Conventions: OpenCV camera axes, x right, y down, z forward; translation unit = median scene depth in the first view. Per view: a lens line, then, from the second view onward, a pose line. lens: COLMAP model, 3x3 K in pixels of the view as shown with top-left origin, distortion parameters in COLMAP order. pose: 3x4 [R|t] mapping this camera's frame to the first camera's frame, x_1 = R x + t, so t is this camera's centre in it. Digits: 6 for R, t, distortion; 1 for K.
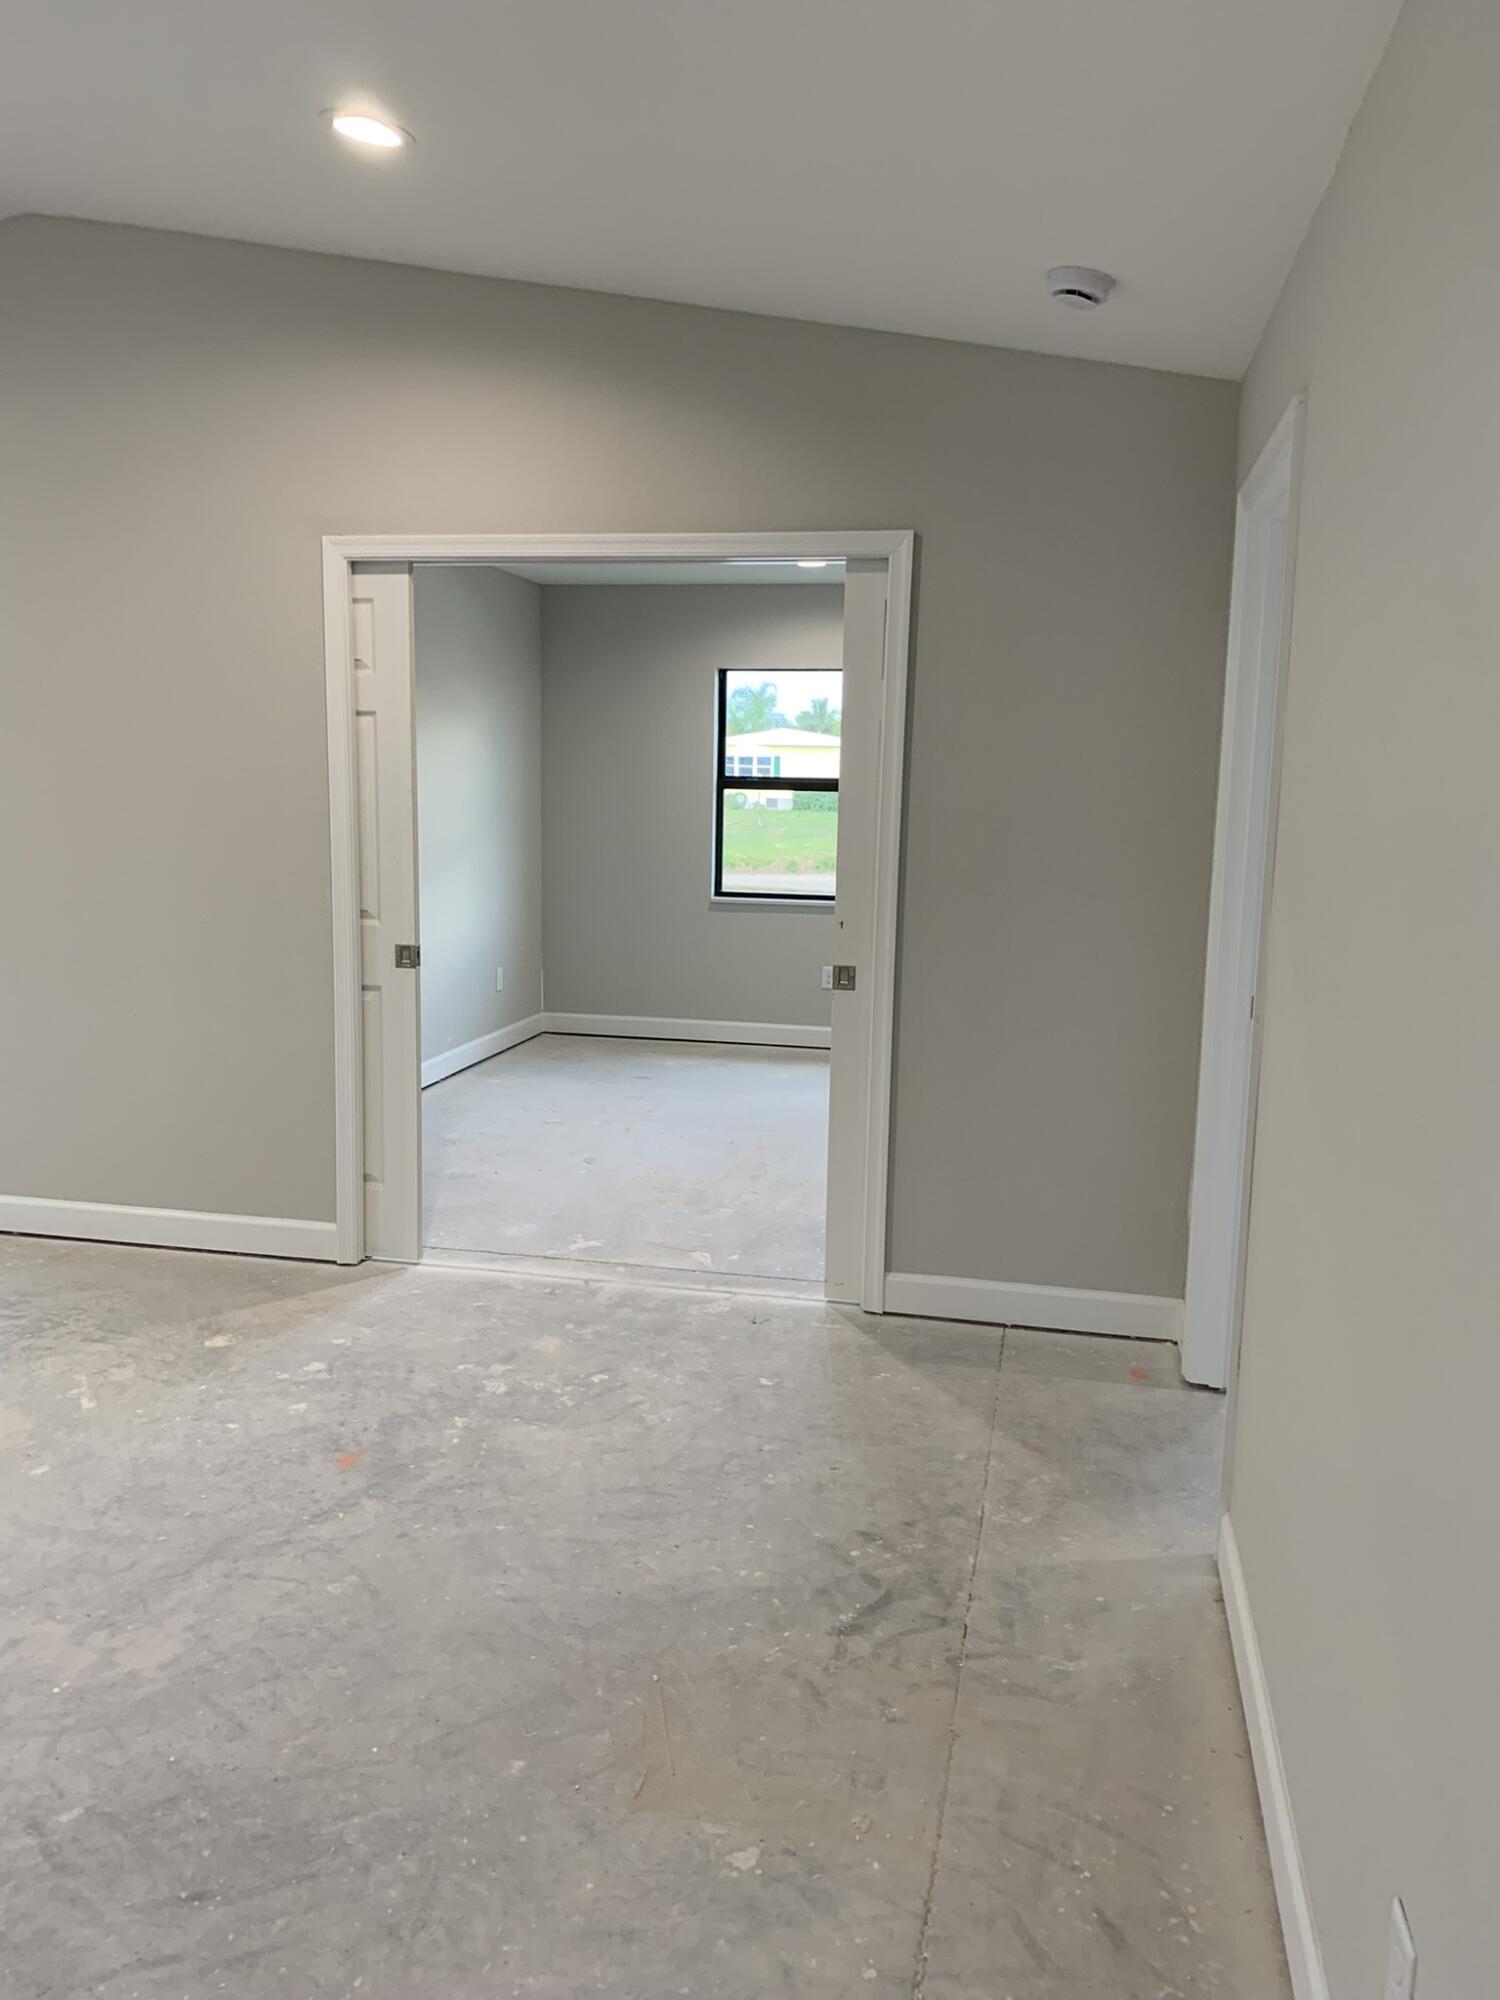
lens RADIAL K [[1546.5, 0, 746.3], [0, 1546.5, 1001.8], [0, 0, 1]] dist [0.007412, -0.014094]
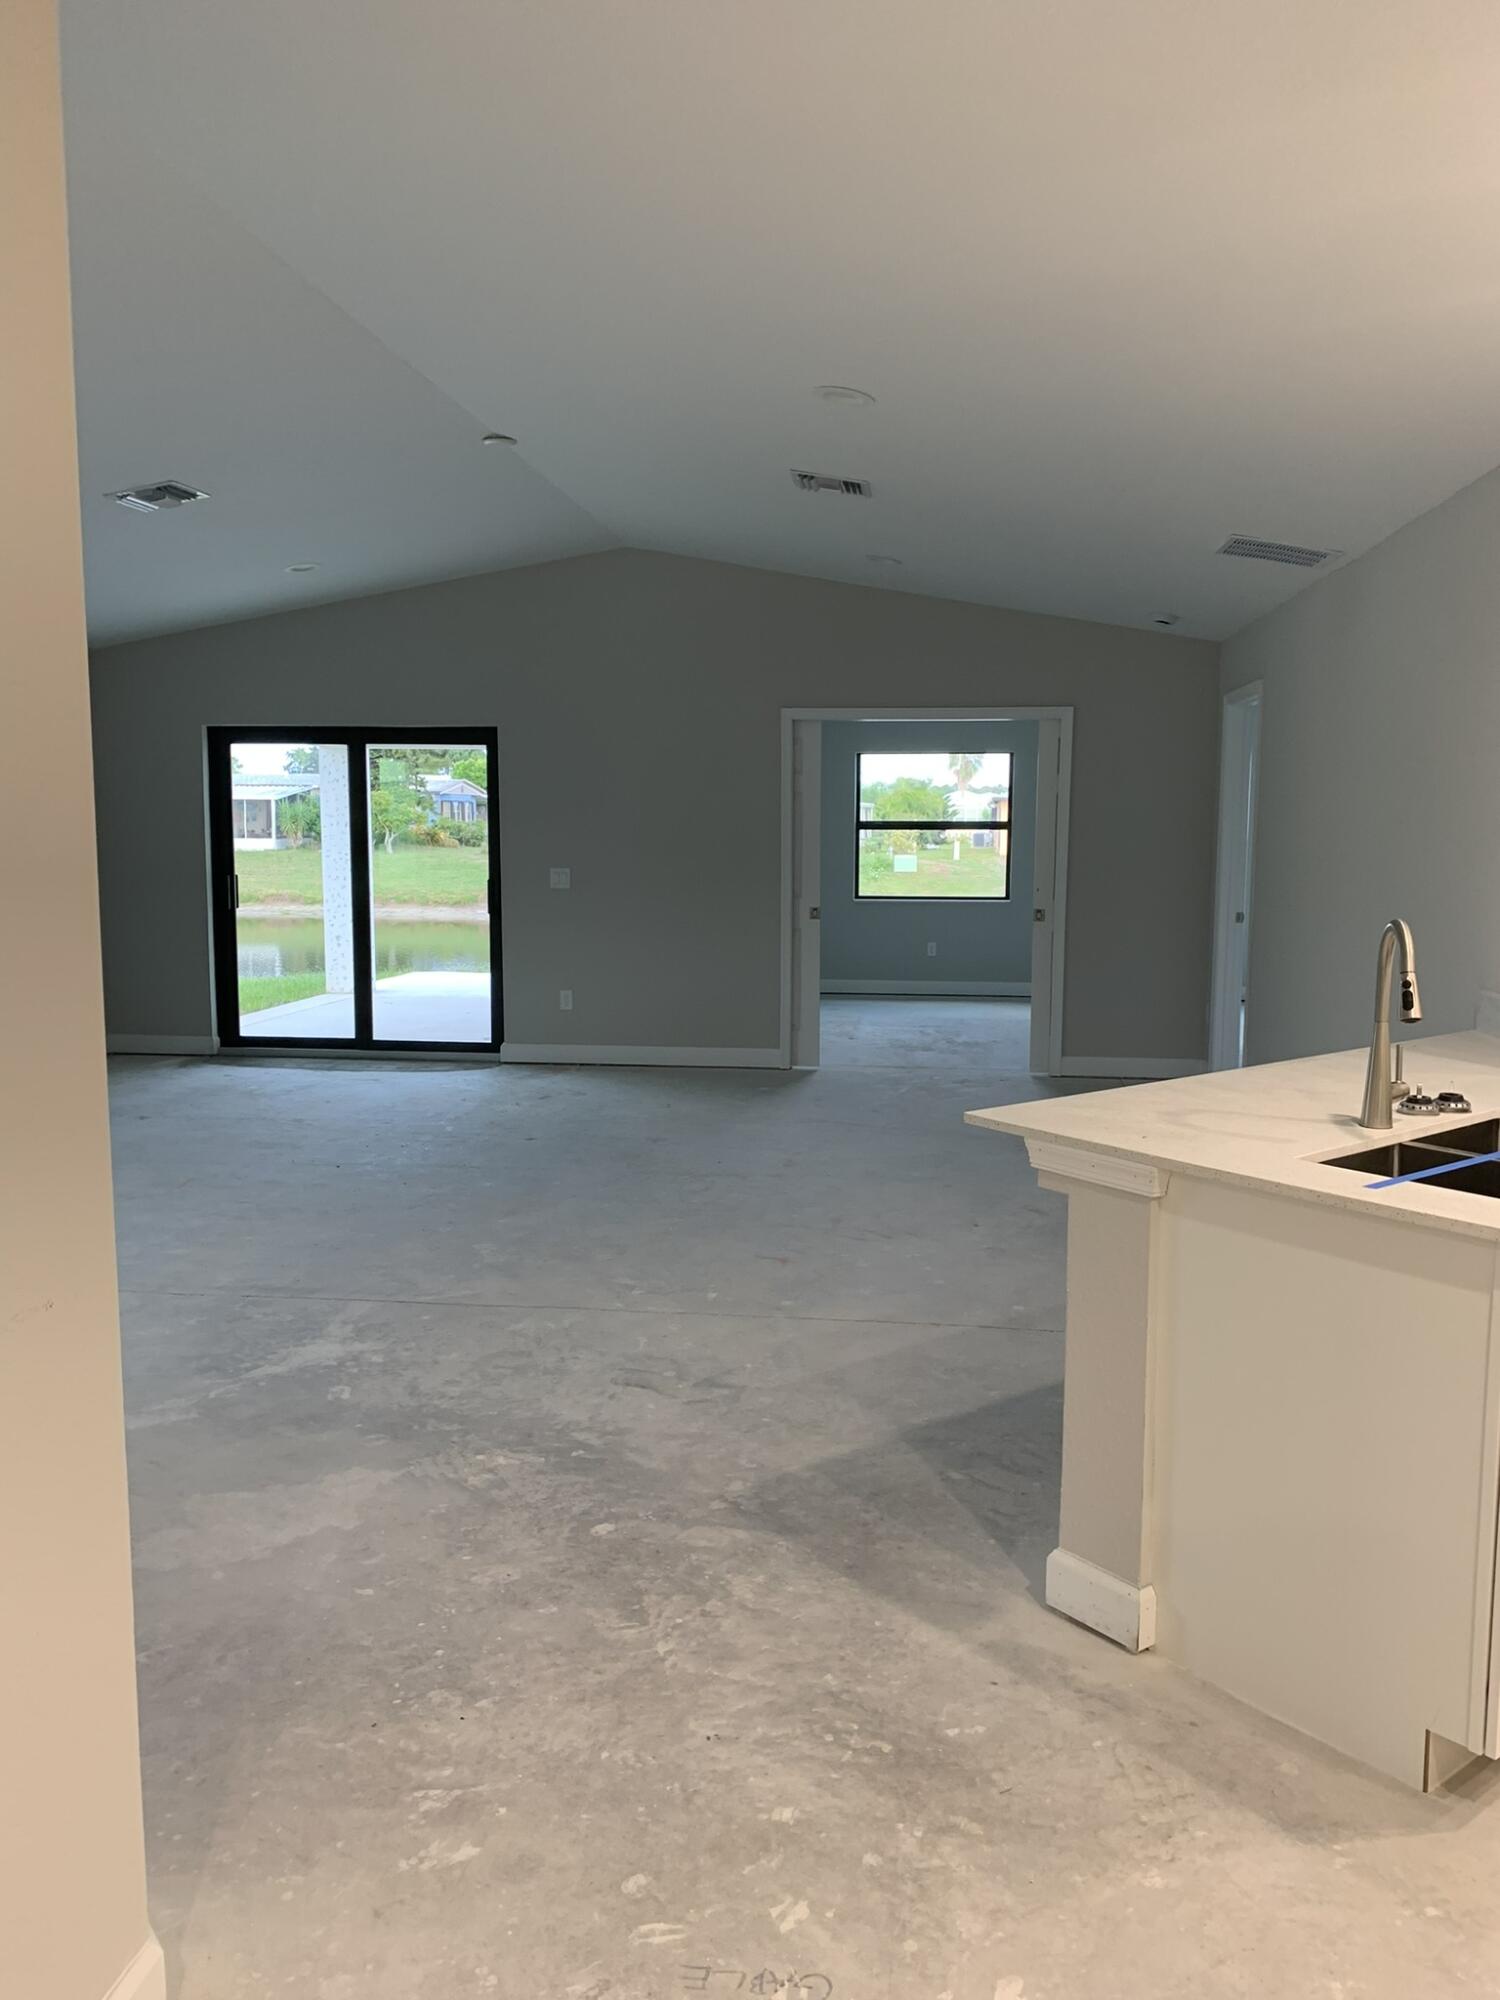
lens RADIAL K [[1546.5, 0, 767.4], [0, 1546.5, 1005.2], [0, 0, 1]] dist [0.007412, -0.014094]
pose [[0.995327, -0.026657, 0.092810, -0.644997], [0.029091, 0.999265, -0.024973, 0.190054], [-0.092076, 0.027556, 0.995371, -1.357152]]
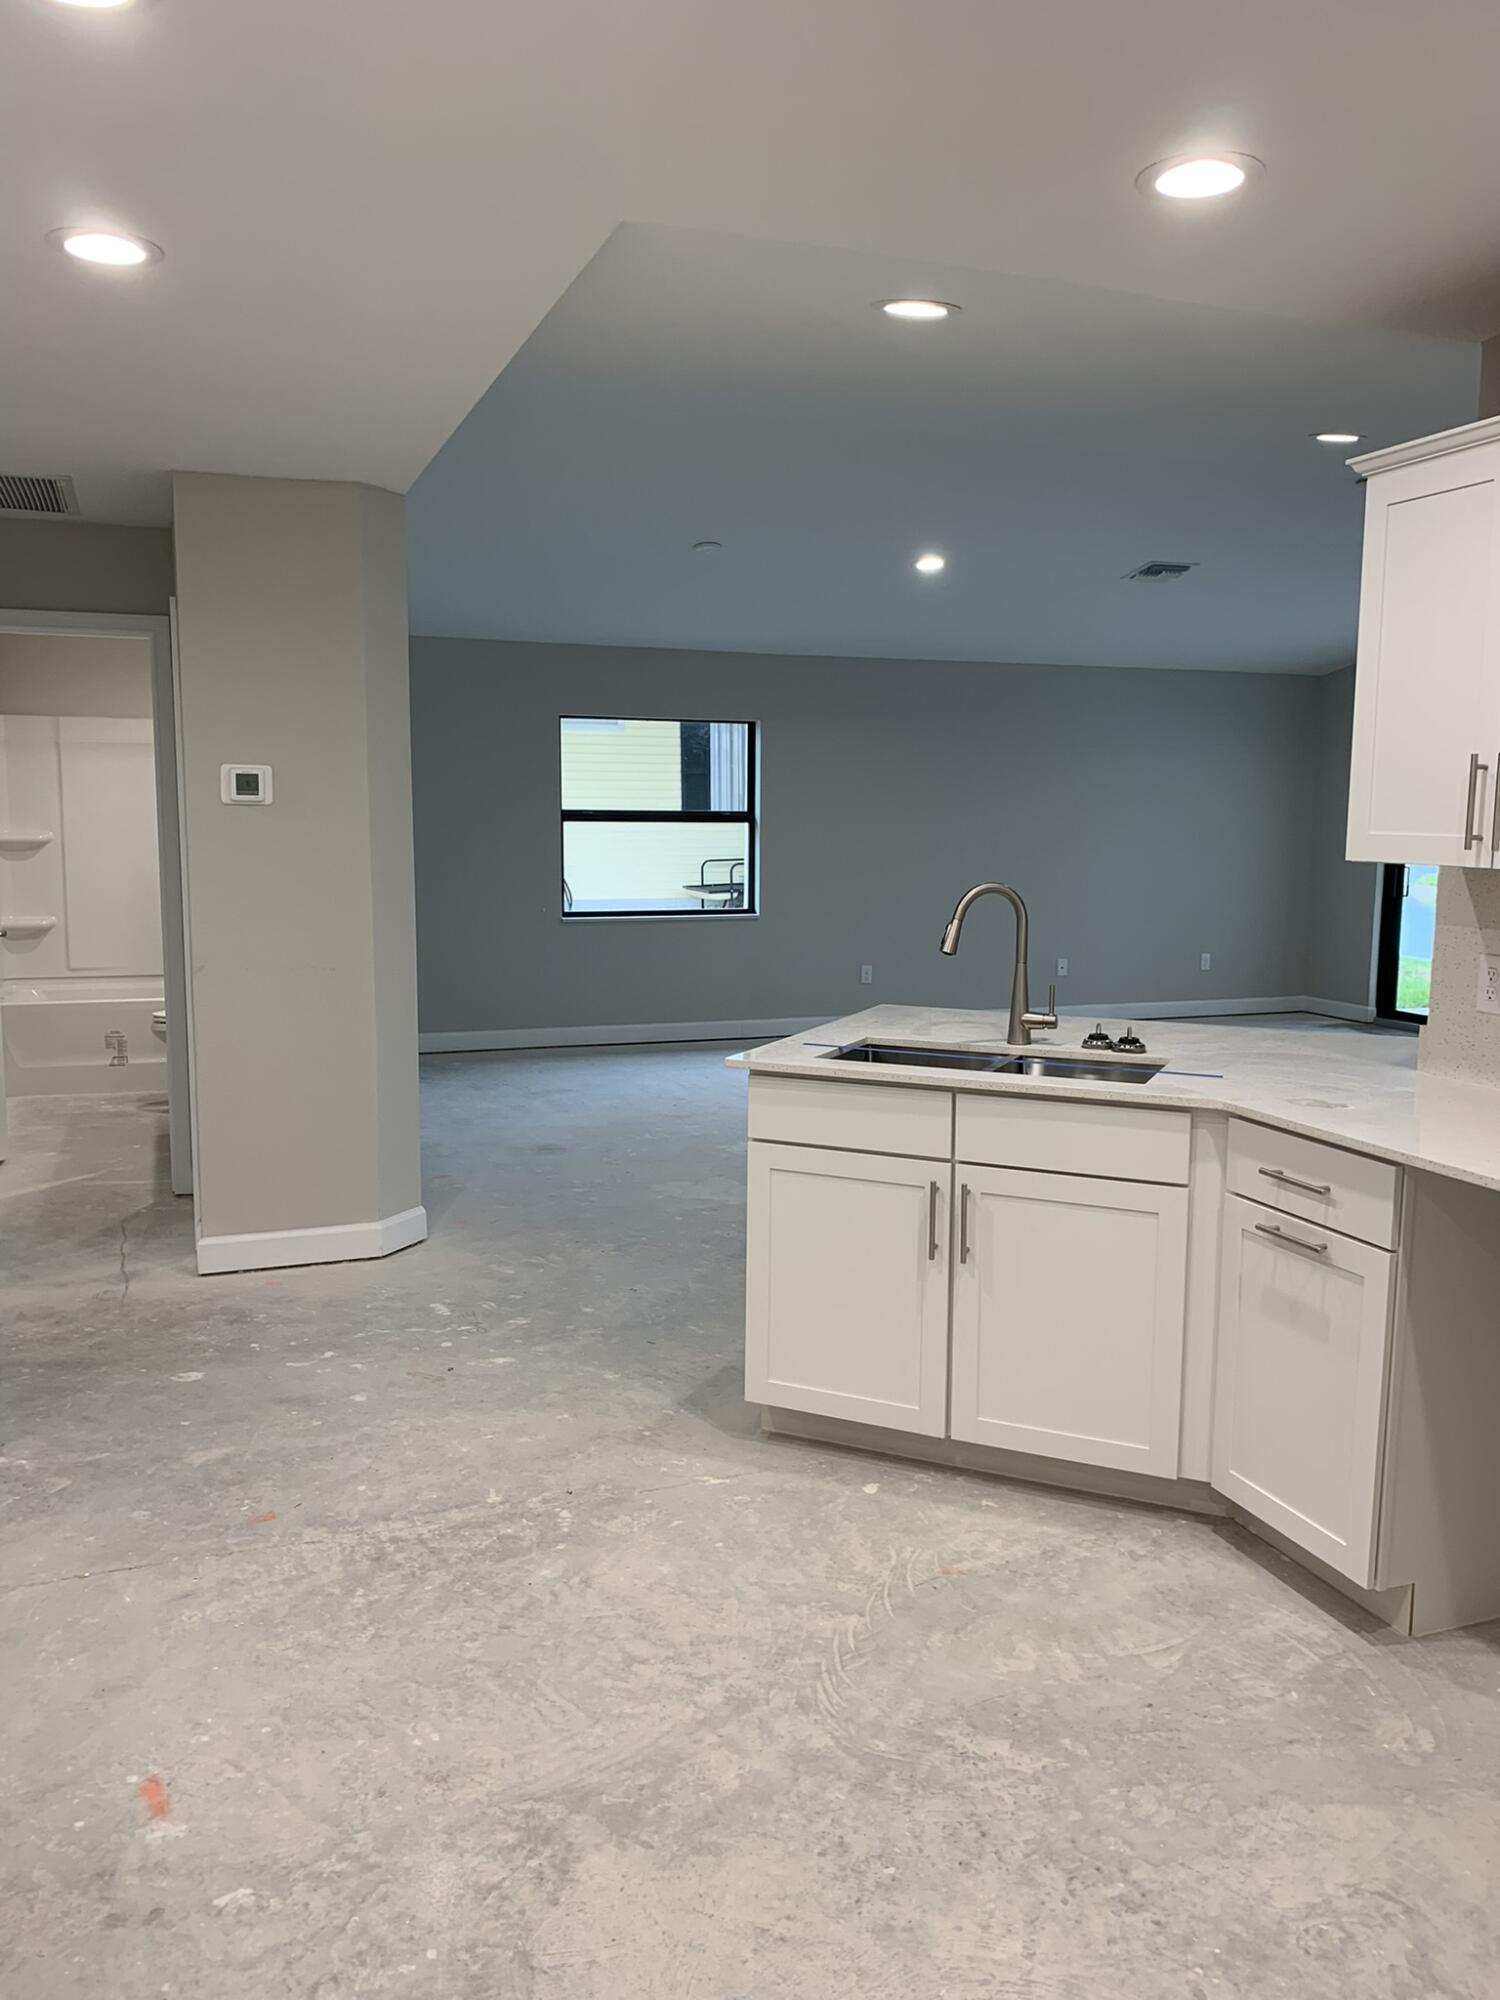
lens RADIAL K [[1546.5, 0, 764.8], [0, 1546.5, 993.0], [0, 0, 1]] dist [0.007412, -0.014094]
pose [[0.544492, 0.087159, -0.834225, 0.642421], [-0.126798, 0.991709, 0.020853, 0.212080], [0.829126, 0.094424, 0.551029, -1.301687]]
